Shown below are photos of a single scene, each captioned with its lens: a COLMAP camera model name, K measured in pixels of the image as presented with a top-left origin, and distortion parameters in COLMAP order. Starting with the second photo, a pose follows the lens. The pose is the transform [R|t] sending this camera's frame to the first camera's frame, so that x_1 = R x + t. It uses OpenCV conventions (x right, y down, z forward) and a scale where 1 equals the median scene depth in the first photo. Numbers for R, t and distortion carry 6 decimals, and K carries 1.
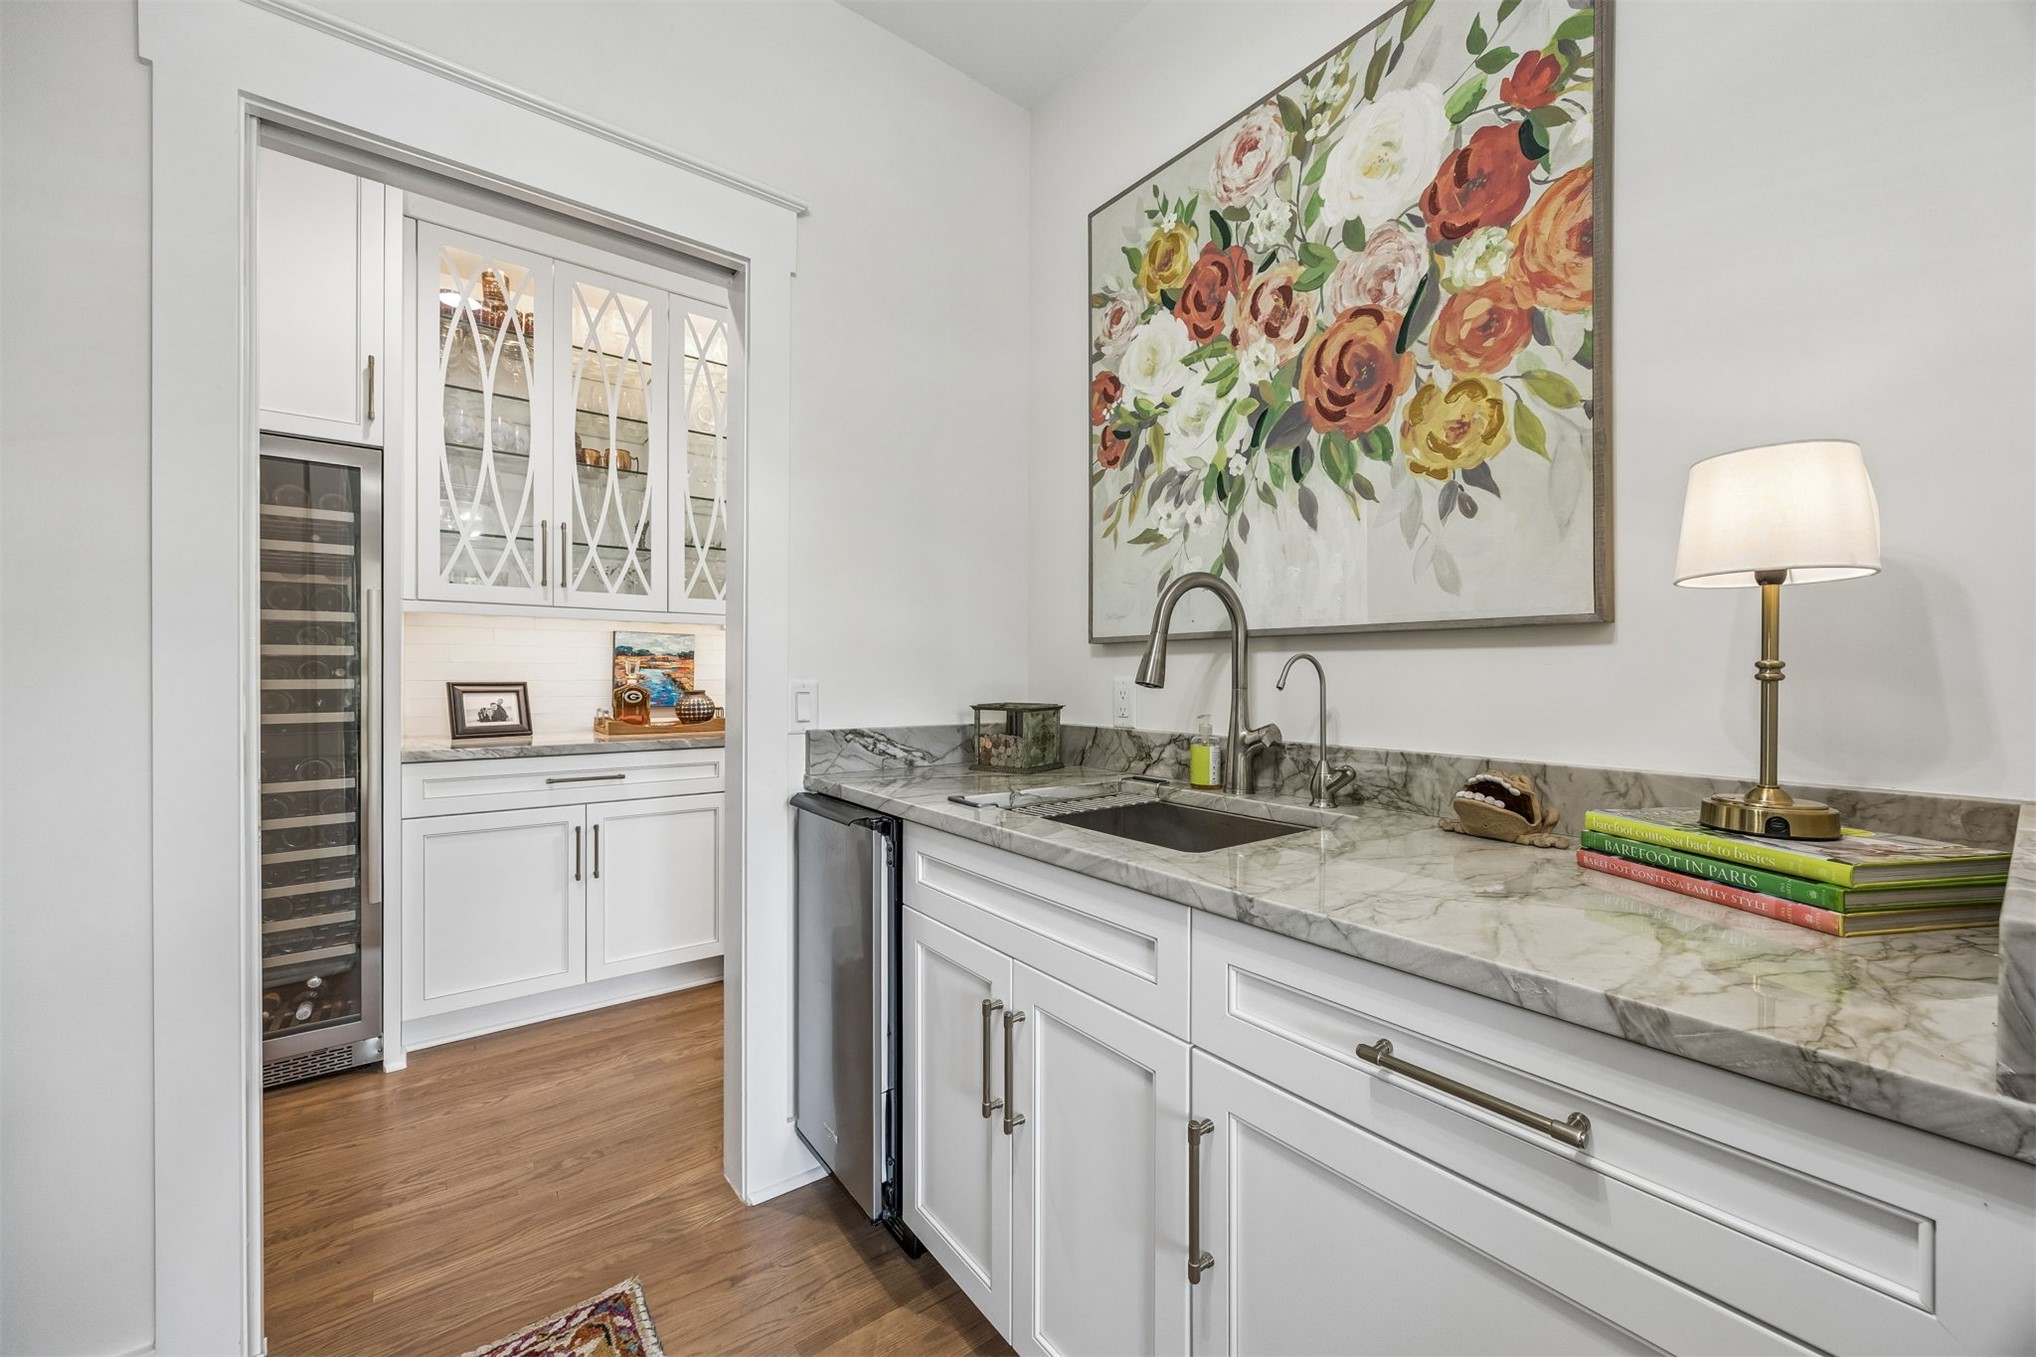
lens RADIAL K [[796.7, 0, 1013.4], [0, 796.7, 674.7], [0, 0, 1]] dist [0.004231, 0.000244]
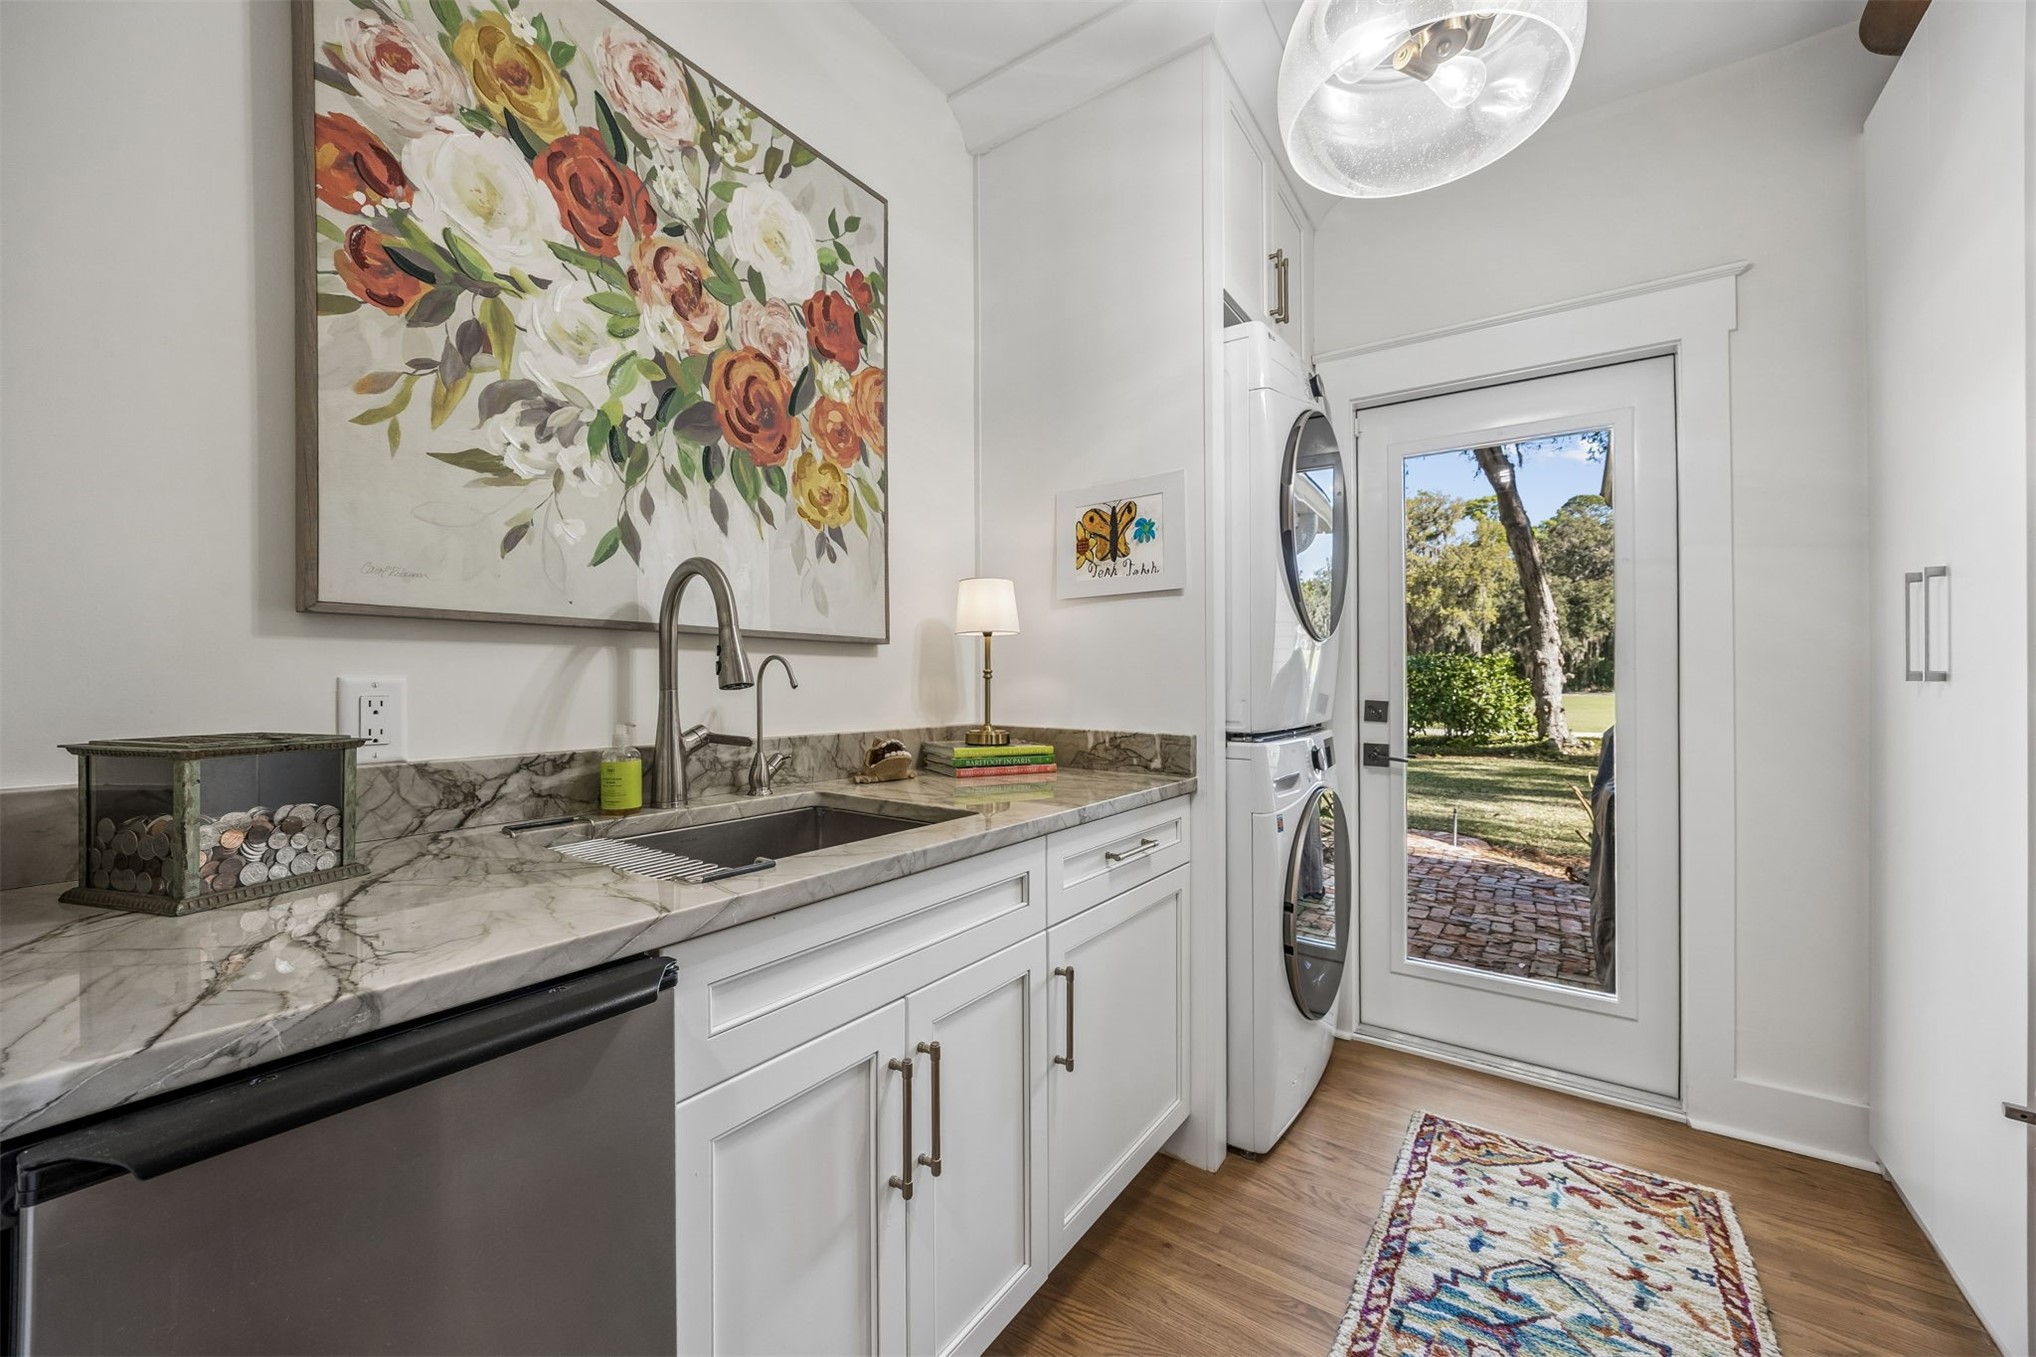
lens RADIAL K [[796.7, 0, 1013.4], [0, 796.7, 674.7], [0, 0, 1]] dist [0.004231, 0.000244]
pose [[-0.319827, 0.002877, 0.947472, -0.706510], [-0.003200, 0.999986, -0.004117, 0.003759], [-0.947471, -0.004348, -0.319813, 0.945954]]
